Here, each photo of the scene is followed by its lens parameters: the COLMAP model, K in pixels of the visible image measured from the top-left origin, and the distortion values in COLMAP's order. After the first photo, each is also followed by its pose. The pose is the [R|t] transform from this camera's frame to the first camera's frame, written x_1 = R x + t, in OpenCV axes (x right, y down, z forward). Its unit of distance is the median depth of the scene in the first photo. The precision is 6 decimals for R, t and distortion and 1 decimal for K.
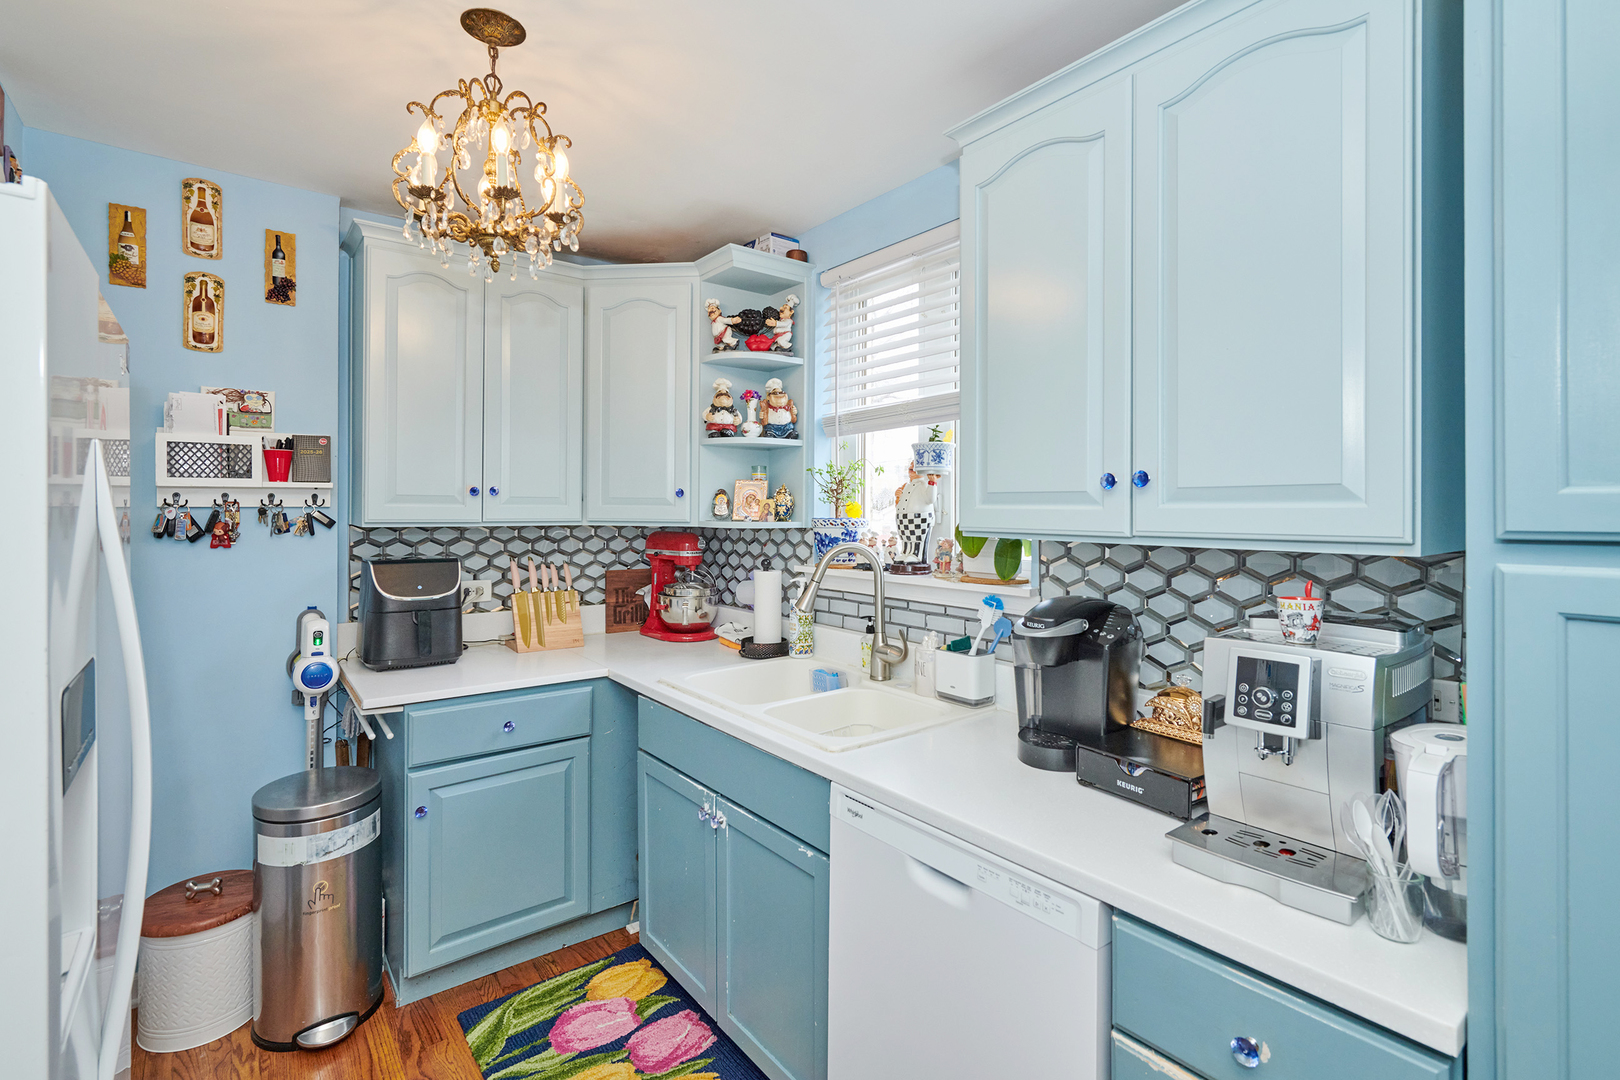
lens RADIAL K [[746.7, 0, 814.4], [0, 746.7, 509.5], [0, 0, 1]] dist [0.000311, -0.000035]
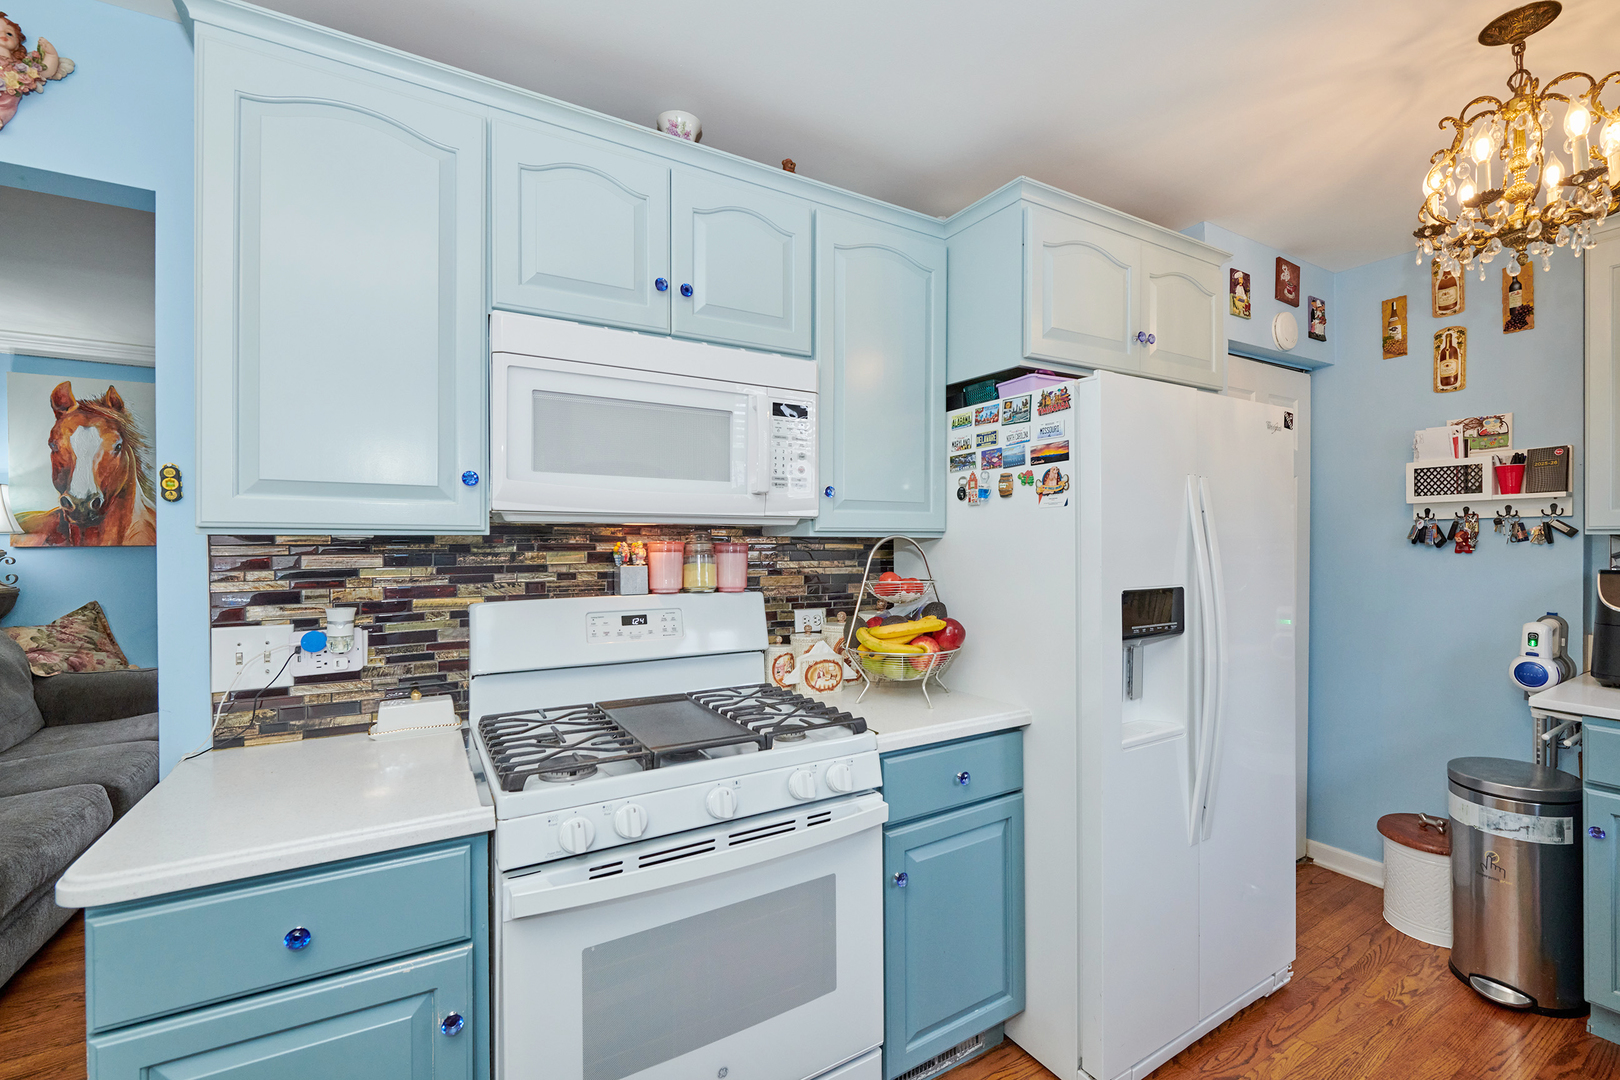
lens RADIAL K [[697.9, 0, 842.0], [0, 697.9, 544.0], [0, 0, 1]] dist [-0.000226, -0.000619]
pose [[-0.115549, -0.002255, -0.993299, 0.425452], [-0.001157, 0.999997, -0.002135, 0.040503], [0.993301, 0.000902, -0.115551, 0.143597]]
